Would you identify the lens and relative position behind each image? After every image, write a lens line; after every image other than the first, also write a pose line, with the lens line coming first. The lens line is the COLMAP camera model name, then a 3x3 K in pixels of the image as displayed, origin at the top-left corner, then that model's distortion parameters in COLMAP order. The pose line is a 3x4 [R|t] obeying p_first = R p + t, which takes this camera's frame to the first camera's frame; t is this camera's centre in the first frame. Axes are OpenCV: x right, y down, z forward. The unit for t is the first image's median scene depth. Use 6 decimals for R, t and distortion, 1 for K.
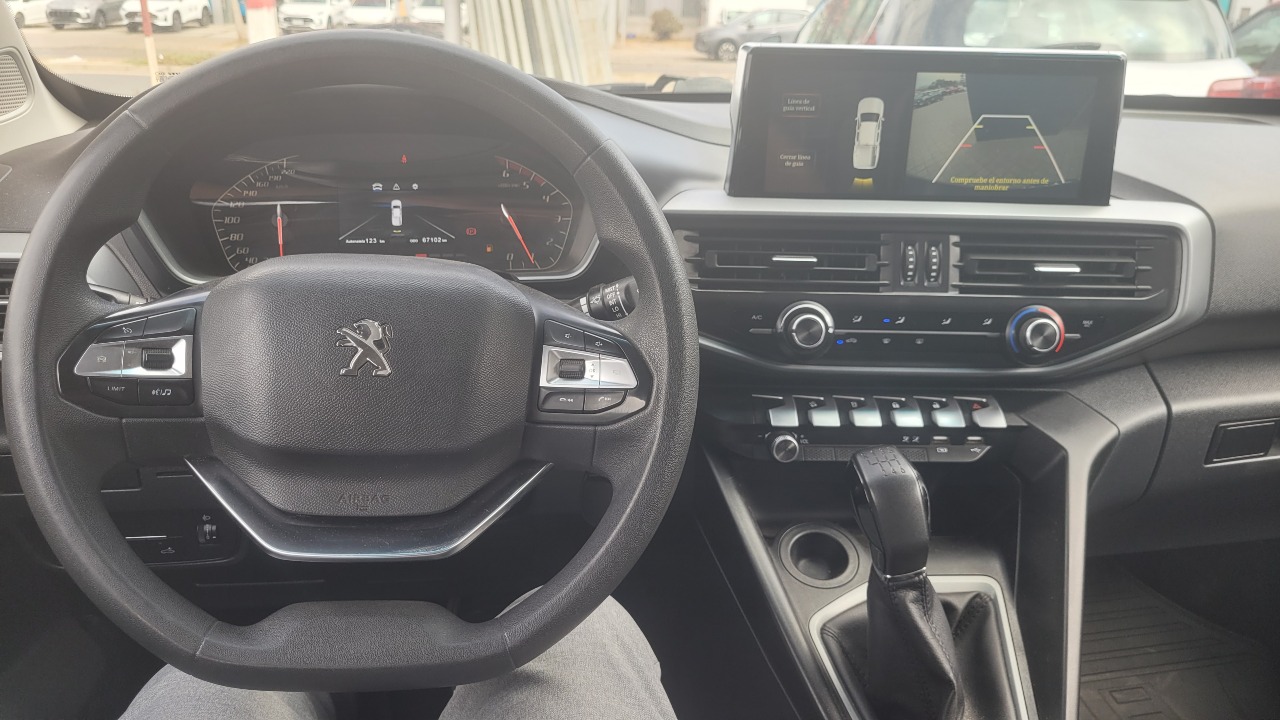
lens RADIAL K [[975.9, 0, 639.2], [0, 975.9, 353.7], [0, 0, 1]] dist [0.025608, -0.015924]
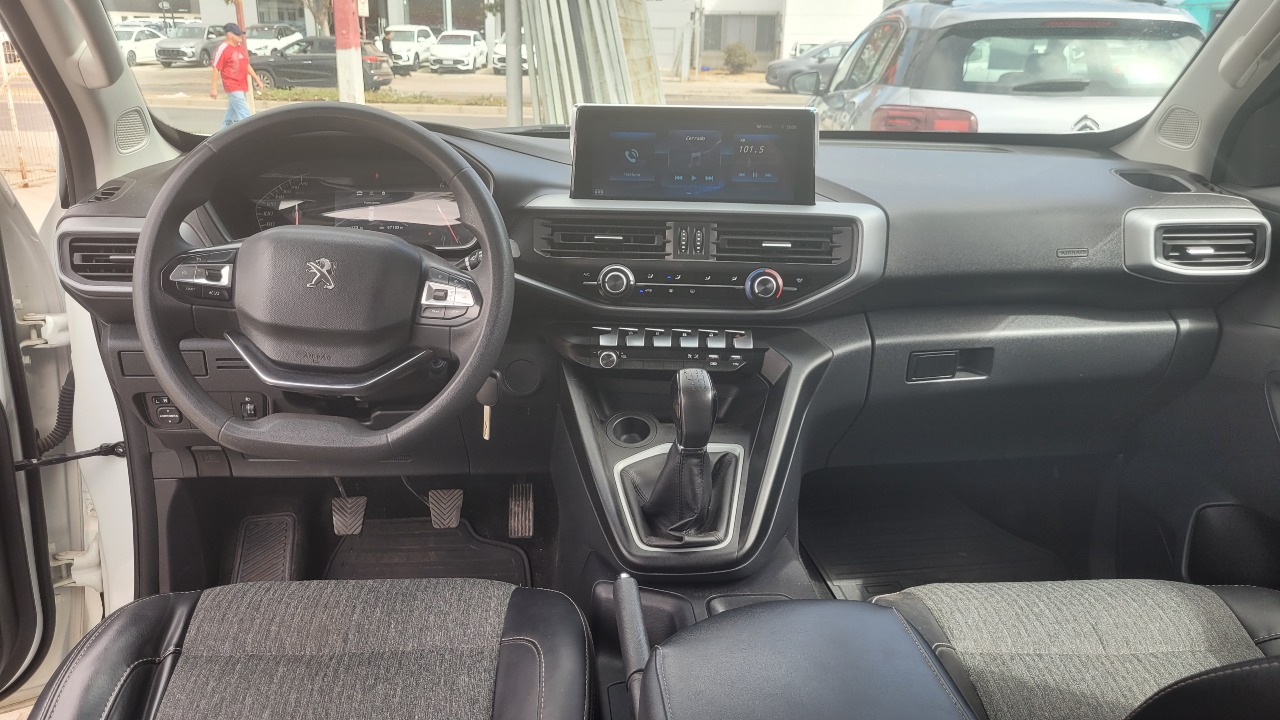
lens RADIAL K [[975.9, 0, 643.1], [0, 975.9, 359.1], [0, 0, 1]] dist [0.025608, -0.015924]
pose [[0.997129, 0.013656, -0.074480, 0.328590], [-0.015525, 0.999577, -0.024573, 0.136003], [0.074113, 0.025659, 0.996920, -0.560832]]
